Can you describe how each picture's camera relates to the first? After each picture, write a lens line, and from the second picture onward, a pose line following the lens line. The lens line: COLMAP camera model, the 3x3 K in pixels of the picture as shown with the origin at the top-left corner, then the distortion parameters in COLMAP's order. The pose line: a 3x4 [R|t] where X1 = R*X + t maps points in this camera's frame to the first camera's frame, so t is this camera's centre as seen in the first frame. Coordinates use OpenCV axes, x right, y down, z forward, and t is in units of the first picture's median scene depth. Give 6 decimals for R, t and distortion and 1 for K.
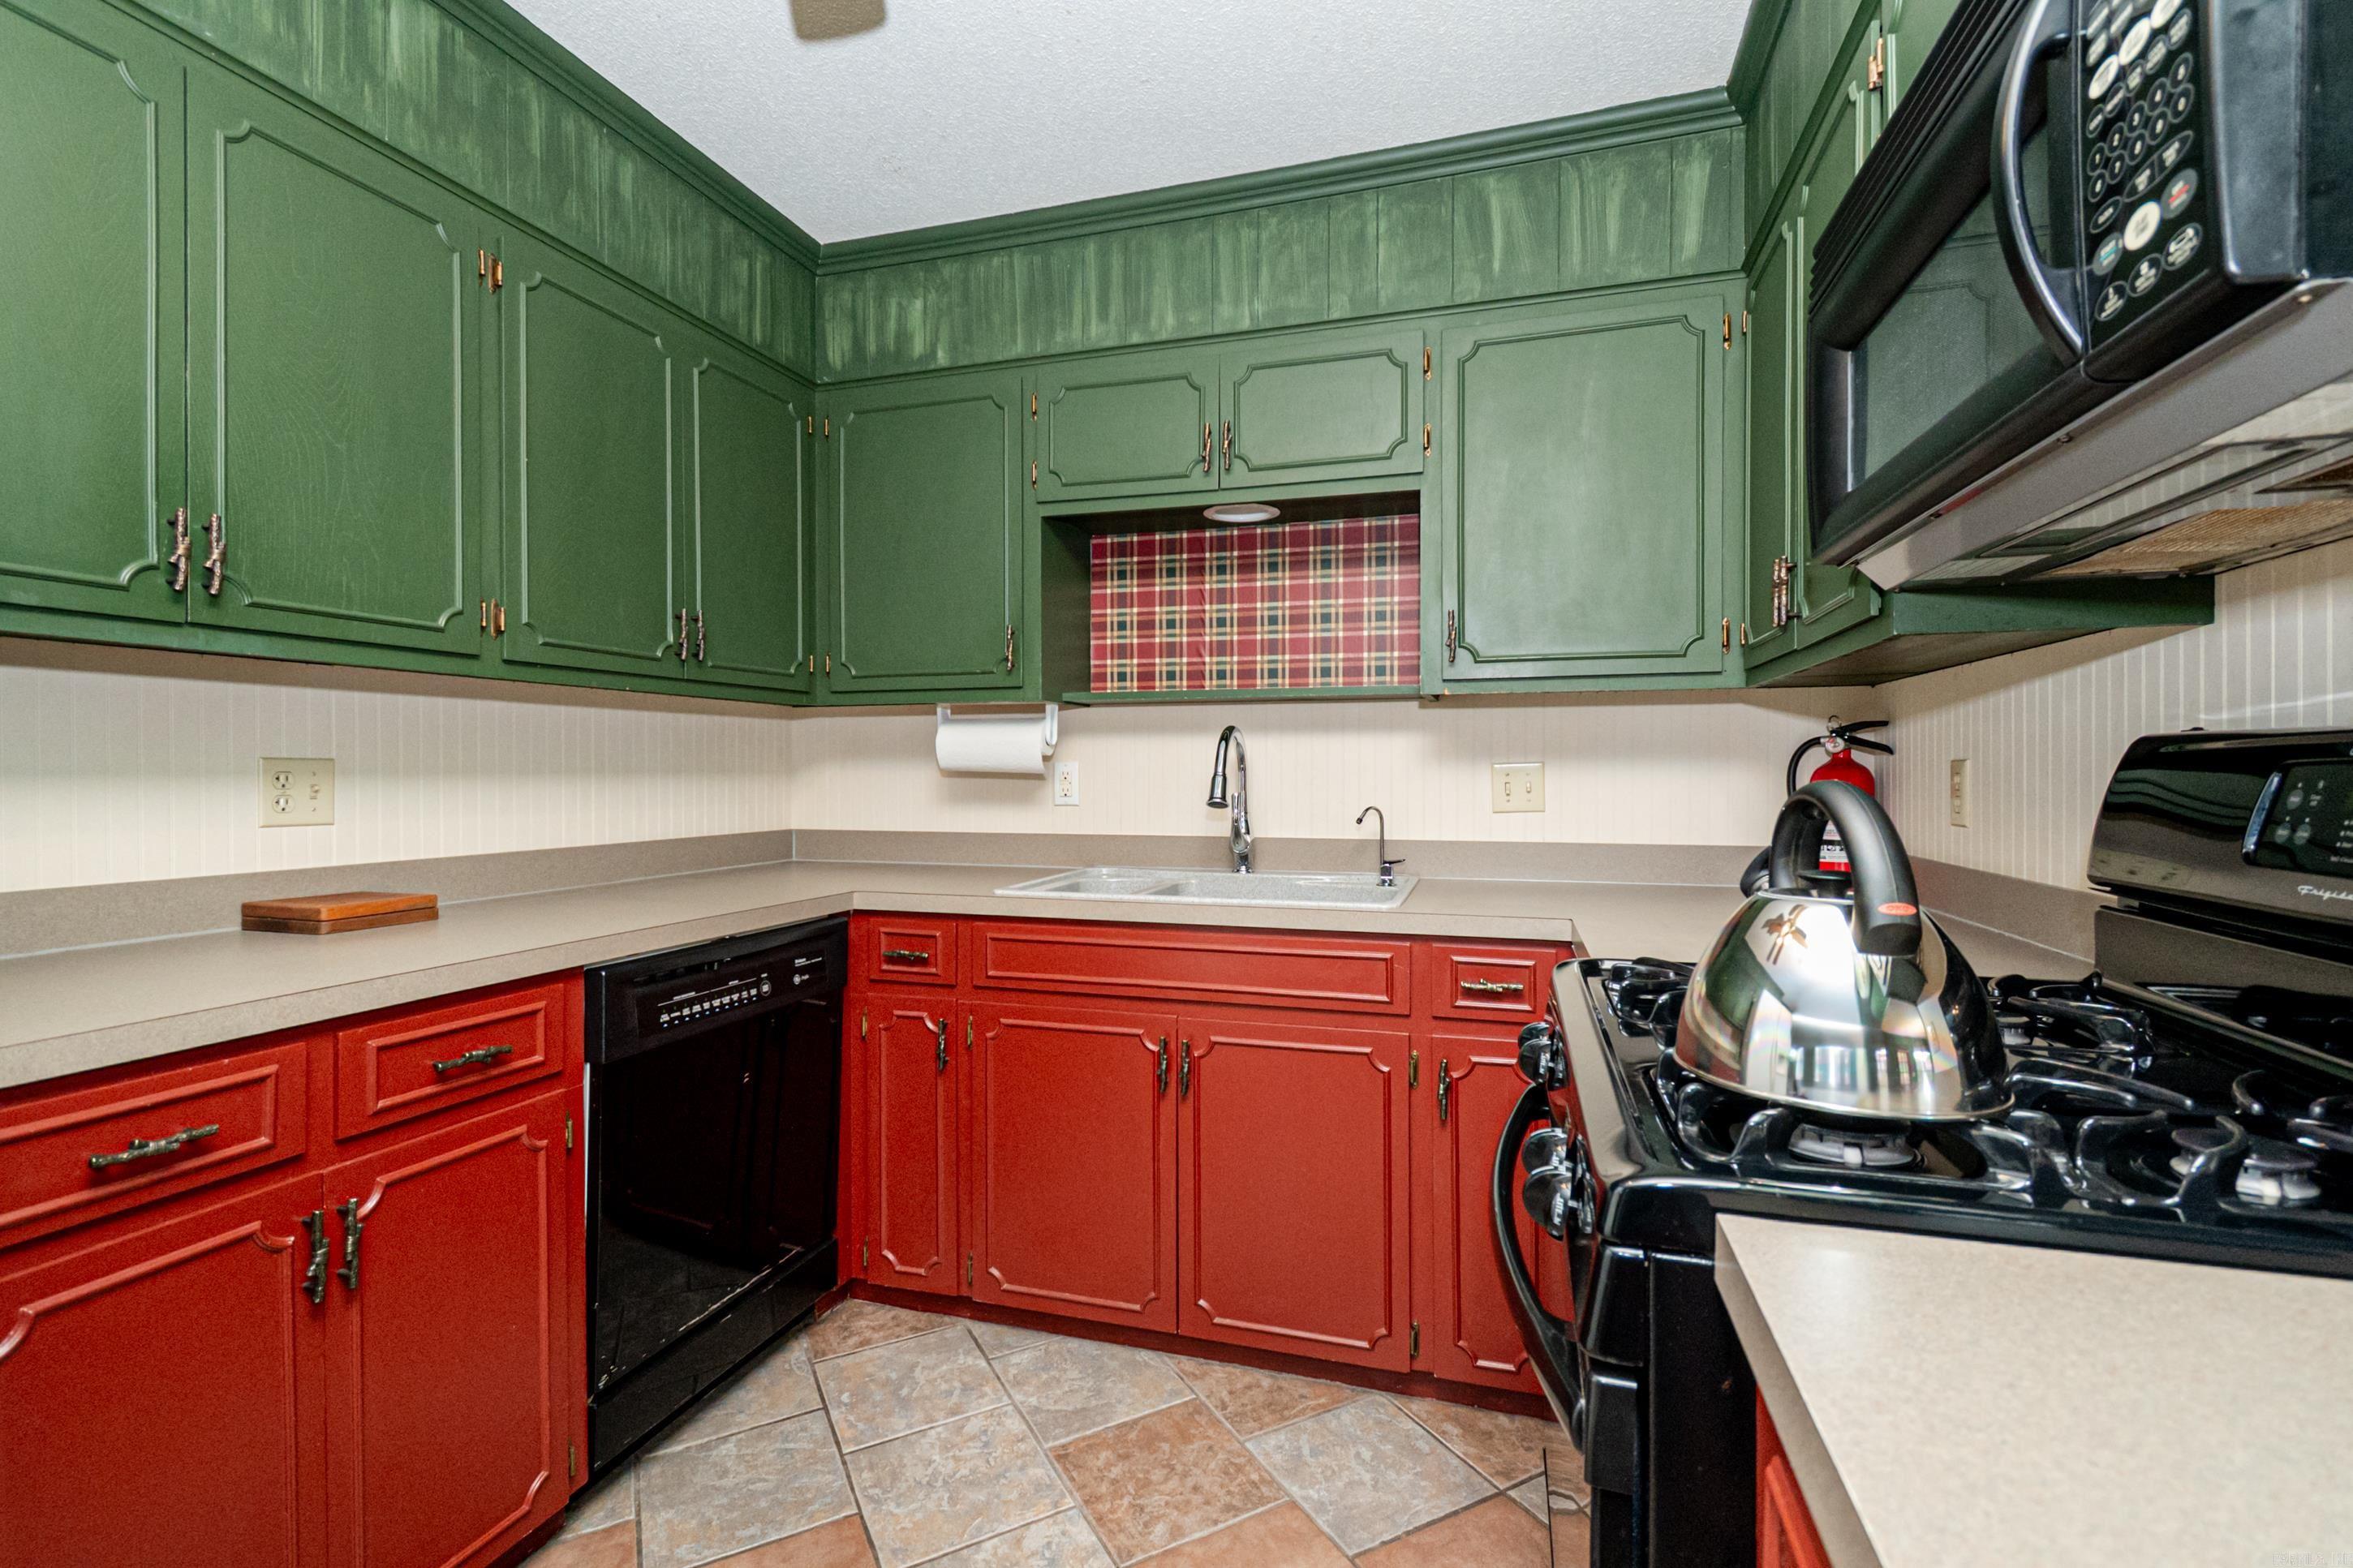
lens RADIAL K [[1045.8, 0, 1183.3], [0, 1045.8, 779.6], [0, 0, 1]] dist [0.003969, -0.000748]
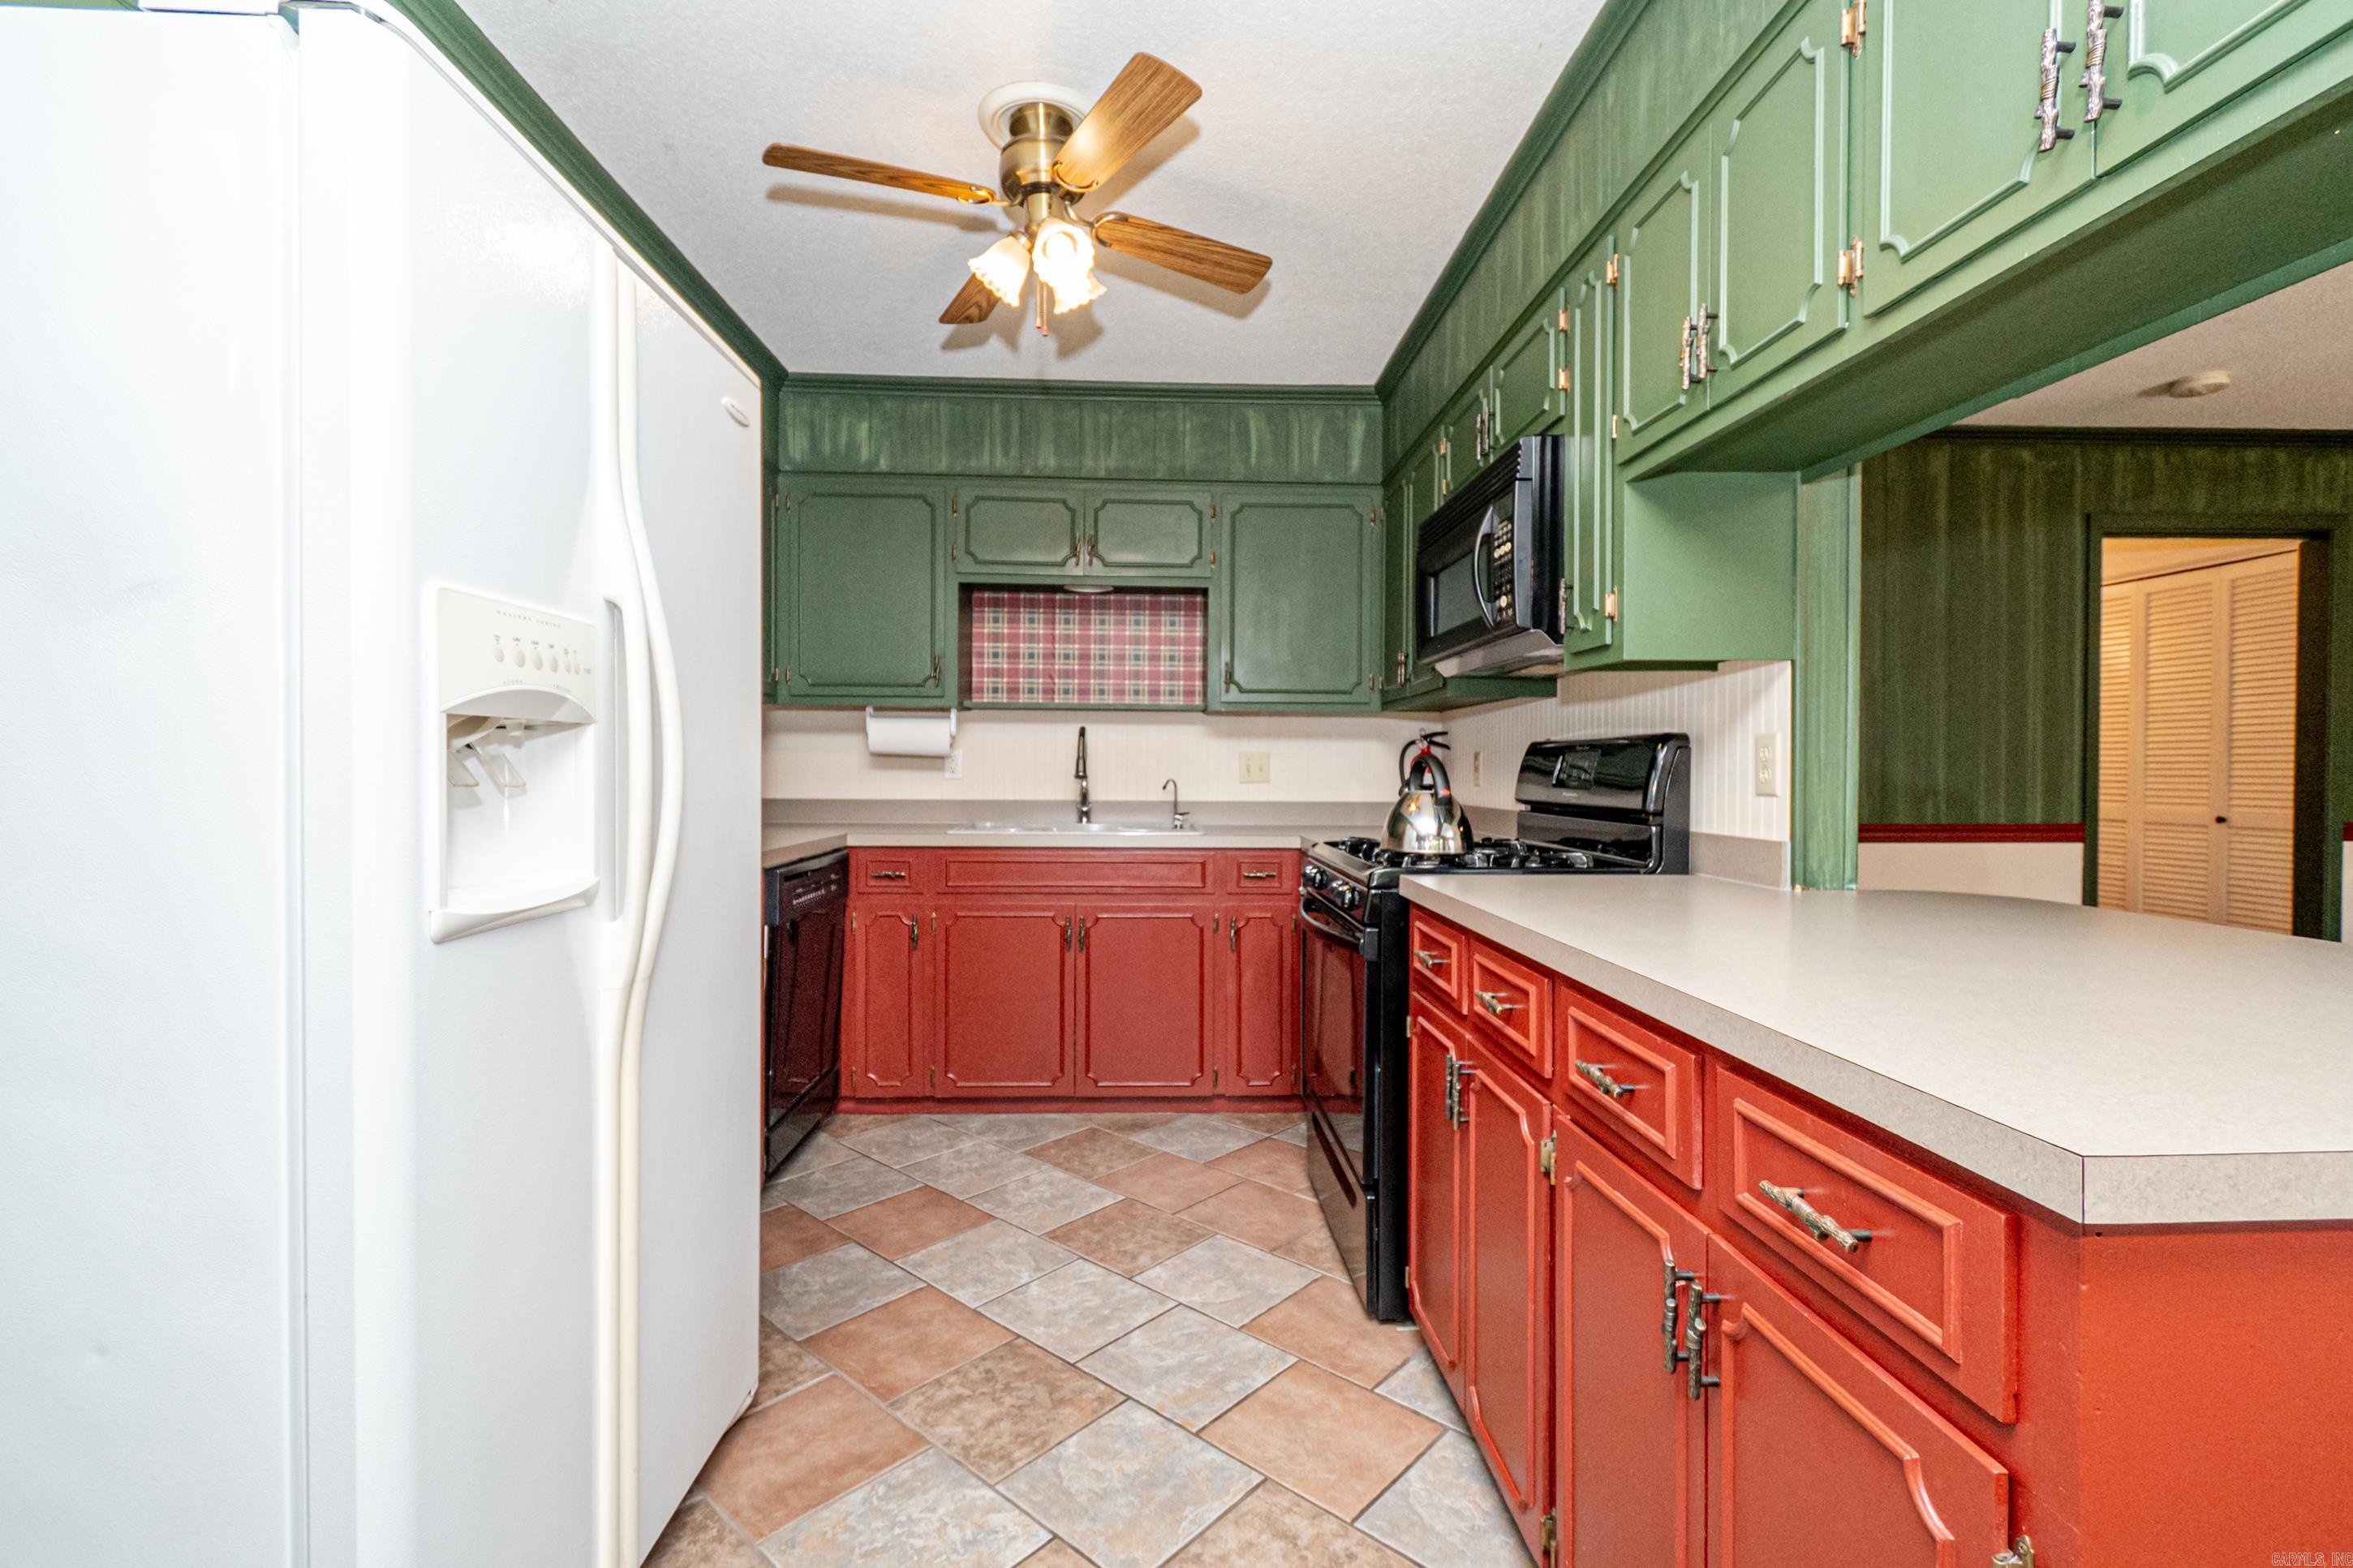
lens RADIAL K [[1045.8, 0, 1183.3], [0, 1045.8, 779.6], [0, 0, 1]] dist [0.003969, -0.000748]
pose [[0.943128, 0.003792, 0.332408, -0.359463], [-0.005548, 0.999975, 0.004335, 0.021577], [-0.332383, -0.005933, 0.943126, -0.553257]]
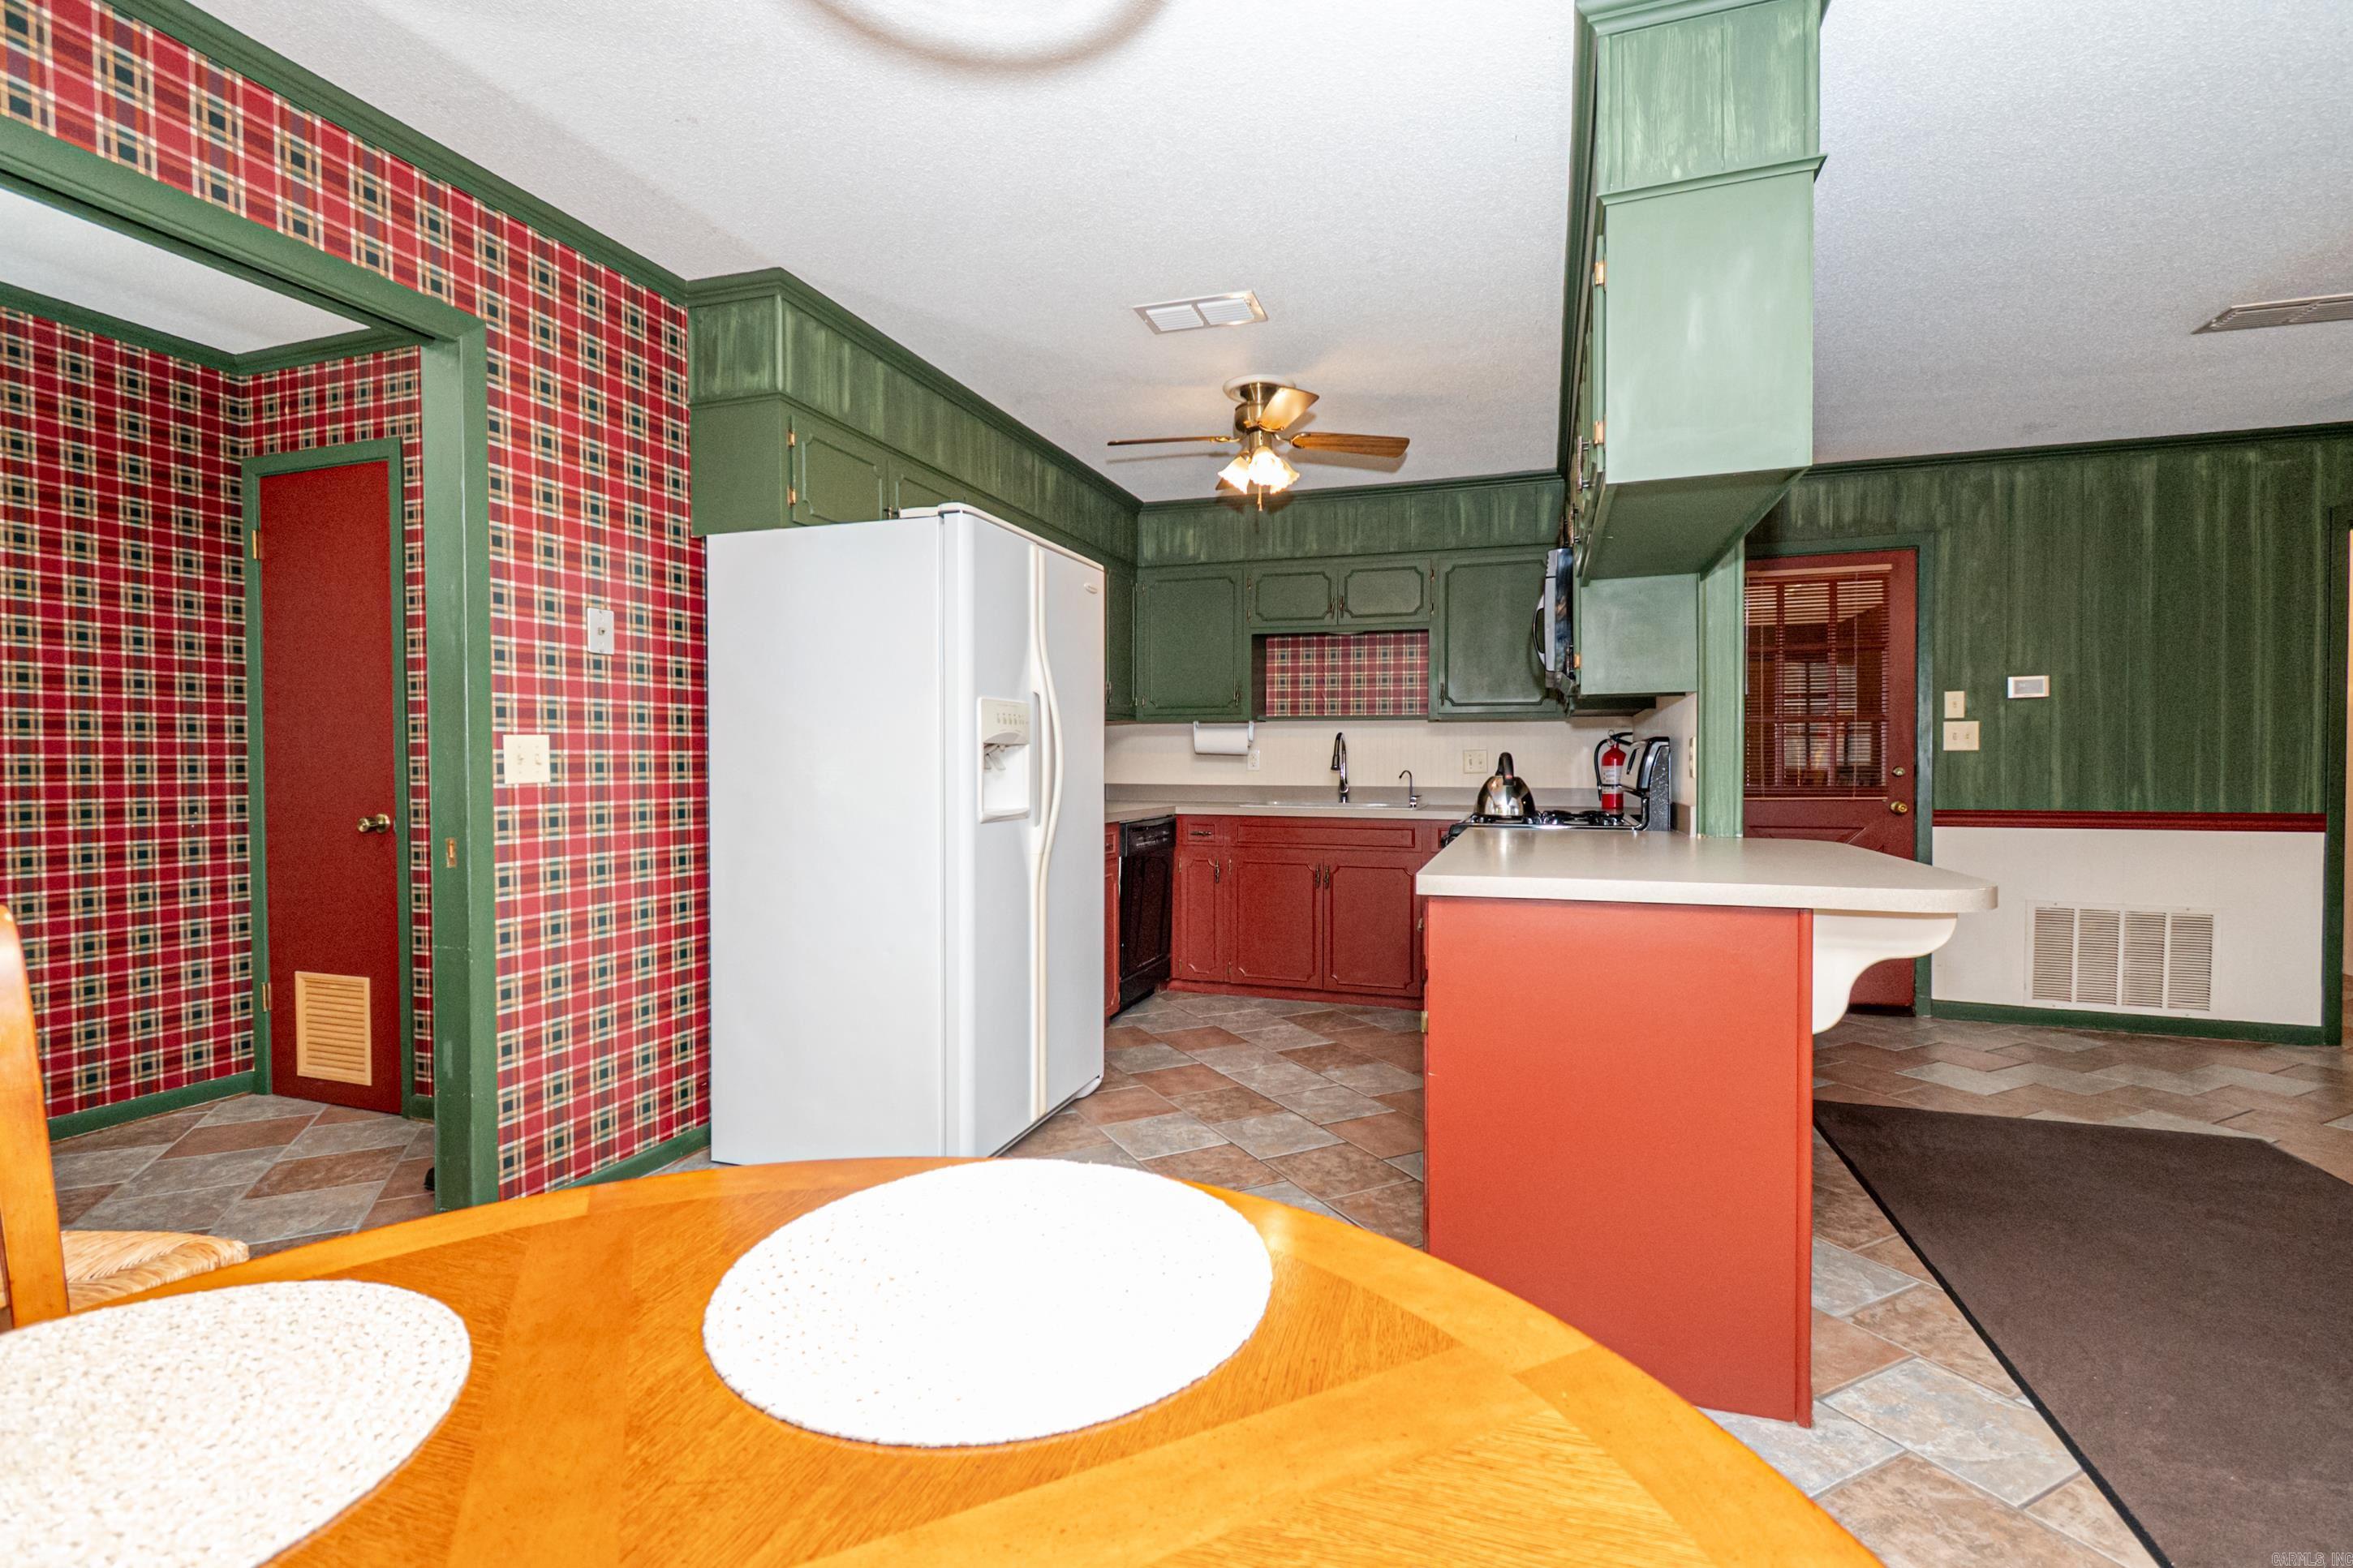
lens RADIAL K [[1051.9, 0, 1176.5], [0, 1051.9, 784.0], [0, 0, 1]] dist [-0.003677, -0.000479]
pose [[0.999333, 0.005046, -0.036166, -0.230967], [-0.004552, 0.999896, 0.013720, 0.028530], [0.036232, -0.013547, 0.999252, -1.276156]]
